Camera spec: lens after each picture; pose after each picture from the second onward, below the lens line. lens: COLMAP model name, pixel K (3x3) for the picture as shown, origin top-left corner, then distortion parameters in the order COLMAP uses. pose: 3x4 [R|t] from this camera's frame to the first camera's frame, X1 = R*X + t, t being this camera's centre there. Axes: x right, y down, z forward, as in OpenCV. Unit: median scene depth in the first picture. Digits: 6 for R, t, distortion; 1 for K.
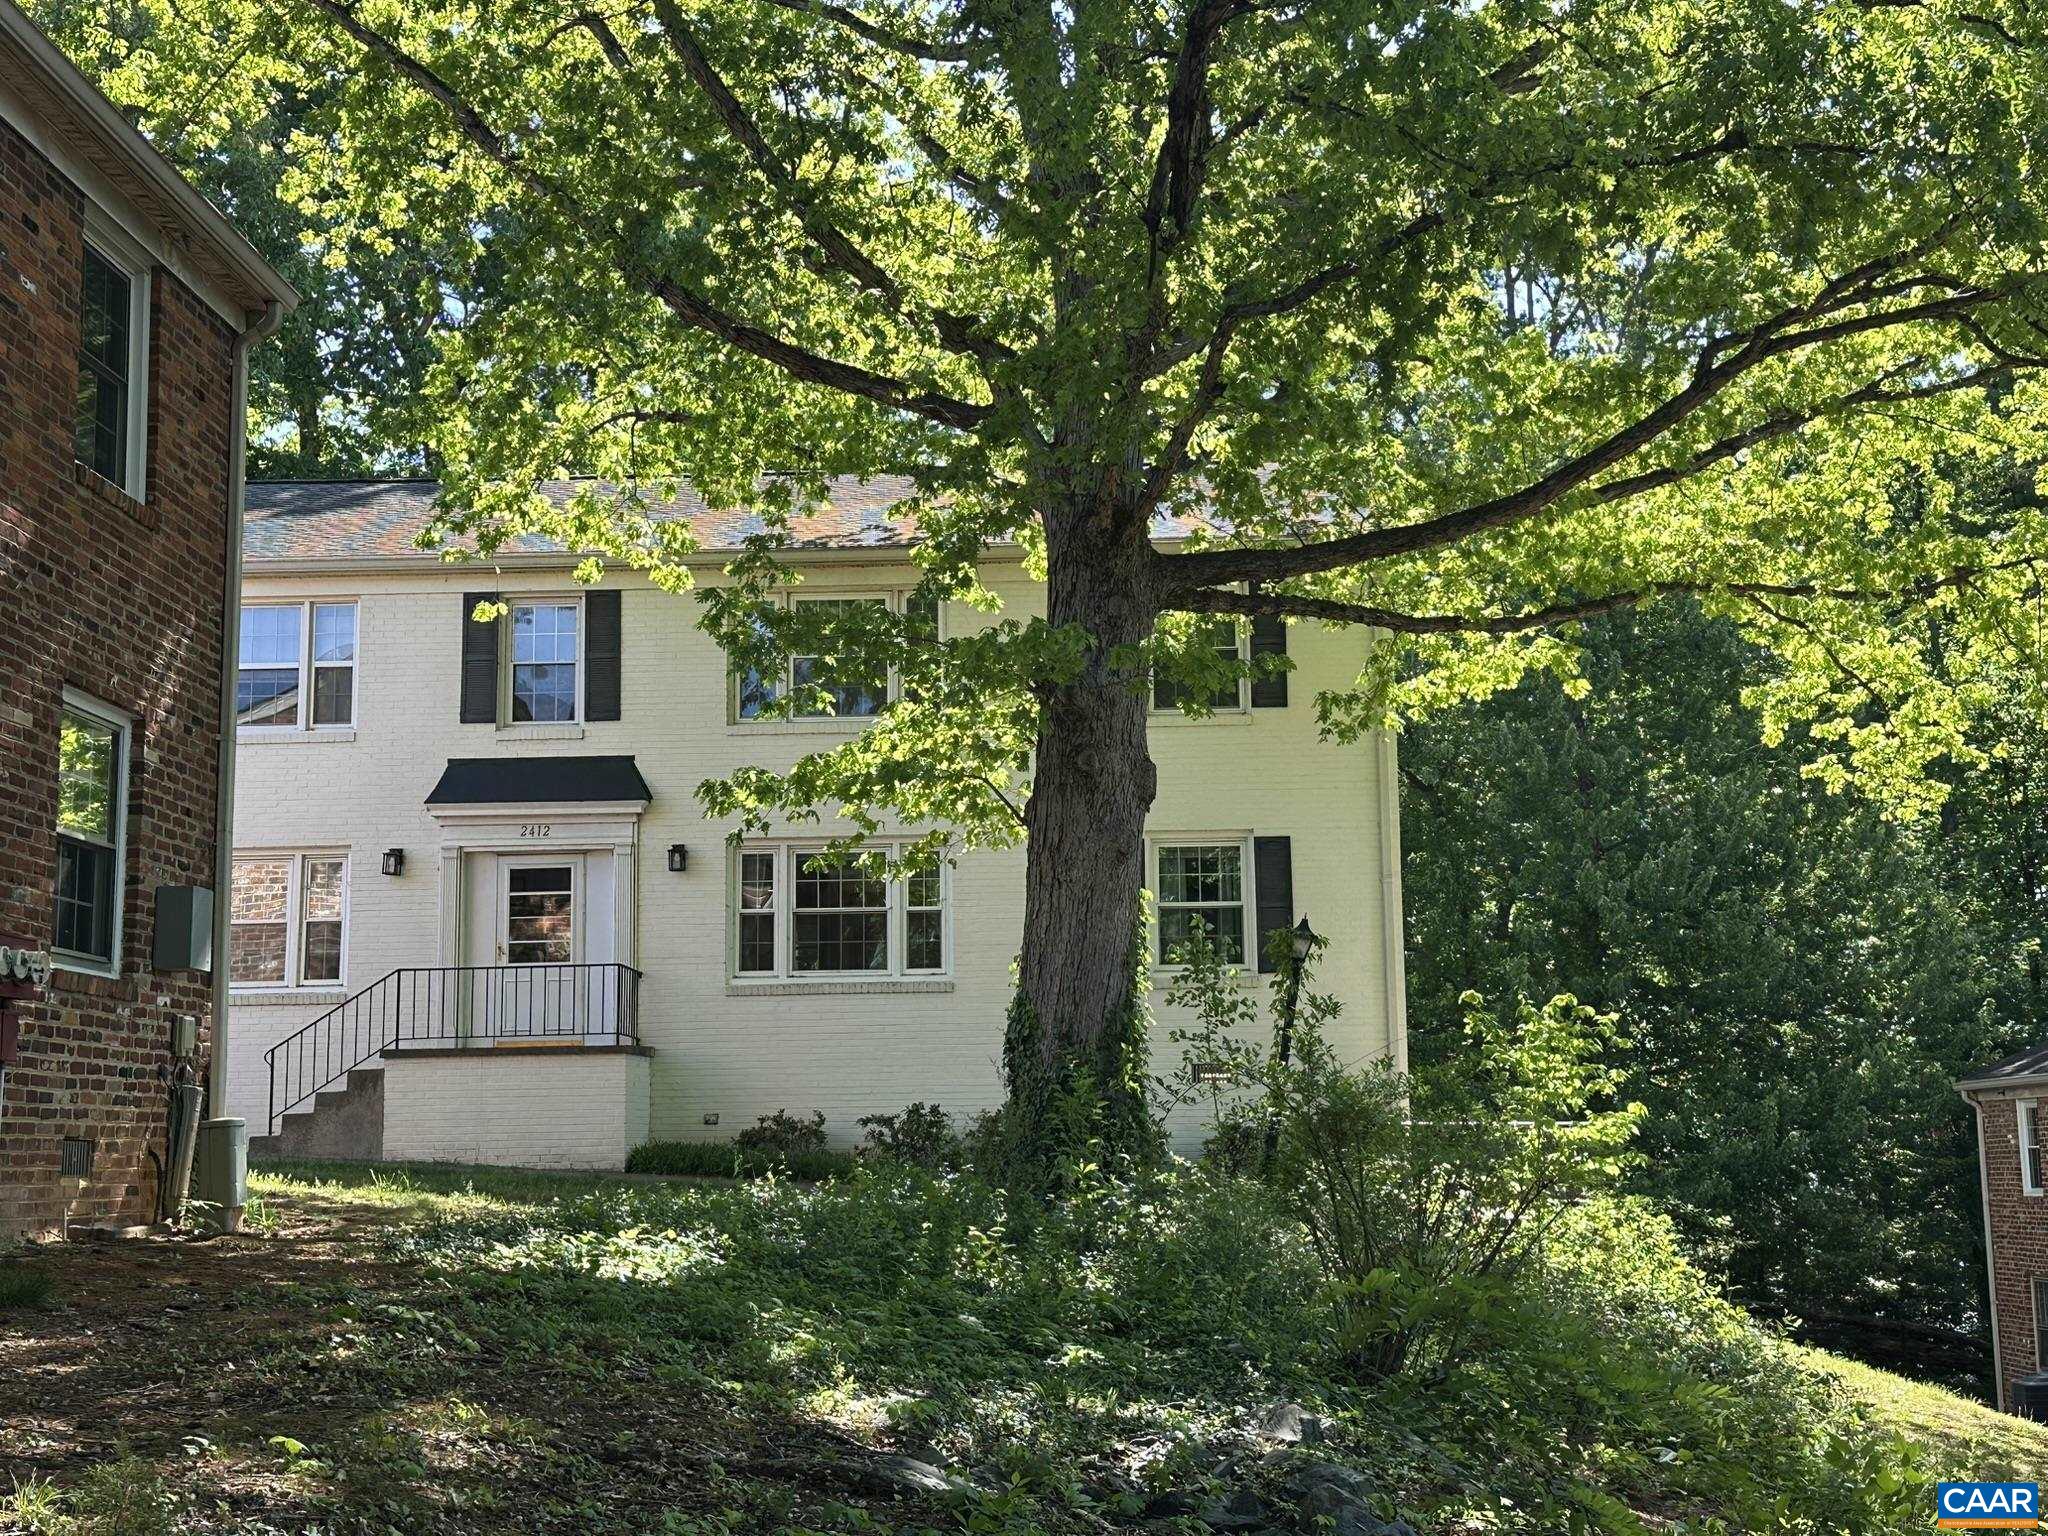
lens RADIAL K [[2710.4, 0, 1022.3], [0, 2710.4, 769.6], [0, 0, 1]] dist [0.217465, 0.000000]
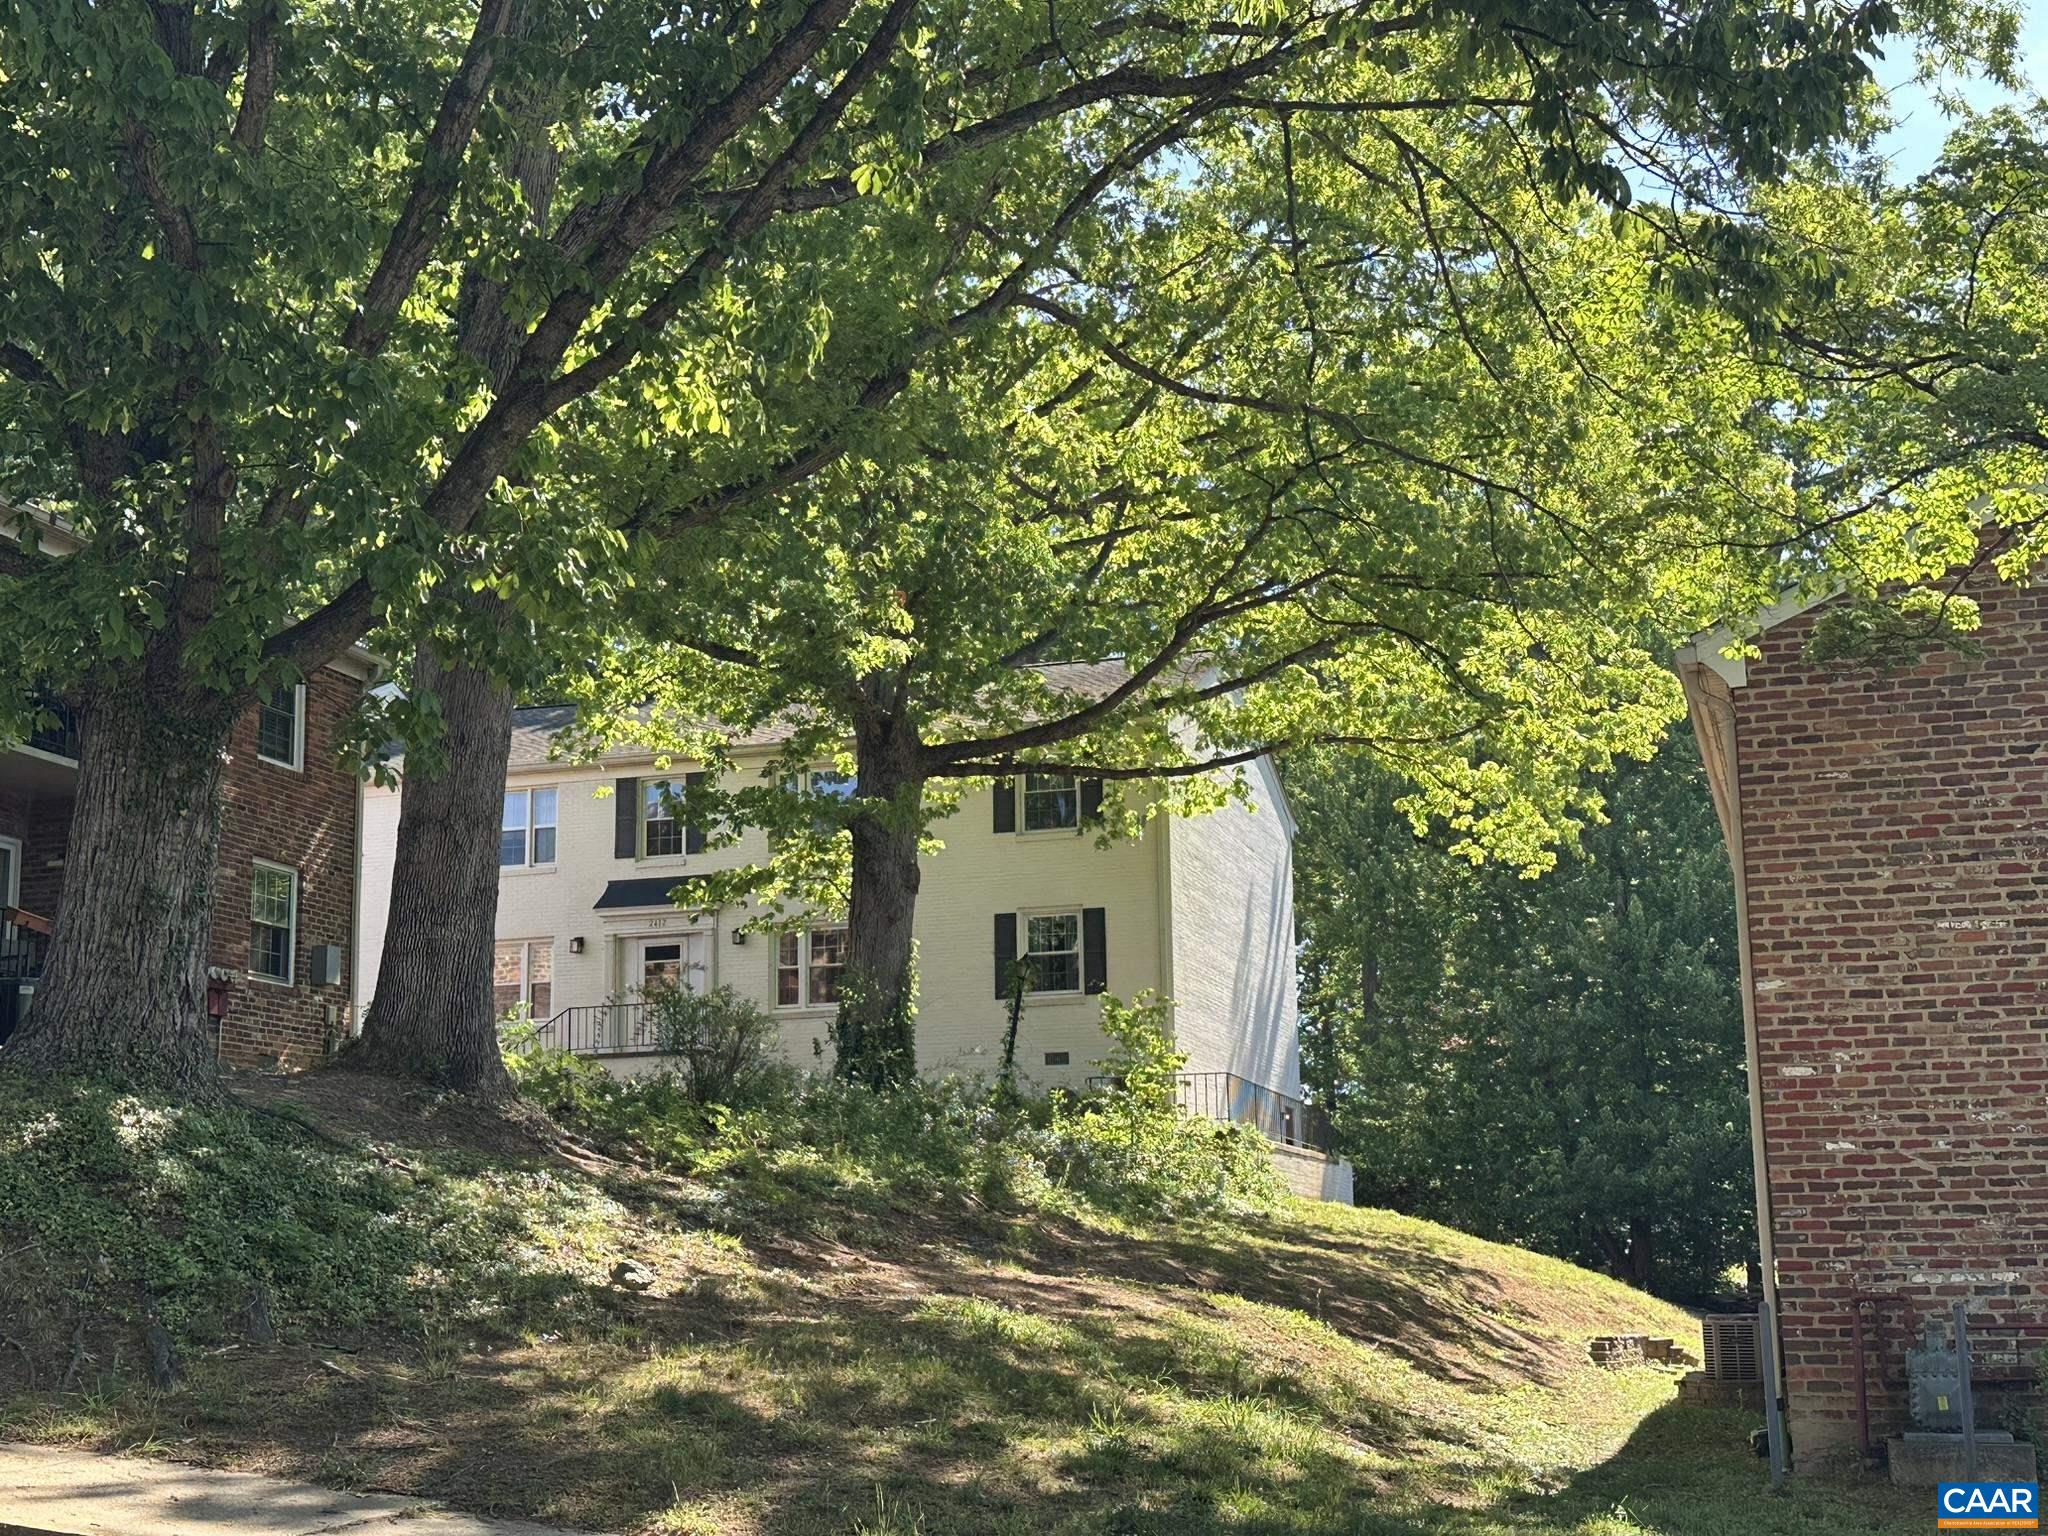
lens RADIAL K [[2796.6, 0, 1024.6], [0, 2796.6, 767.7], [0, 0, 1]] dist [0.013966, 0.000000]
pose [[0.971743, -0.052365, -0.230162, 0.430035], [0.043230, 0.998071, -0.044558, 0.014107], [0.232051, 0.033349, 0.972132, -0.585438]]
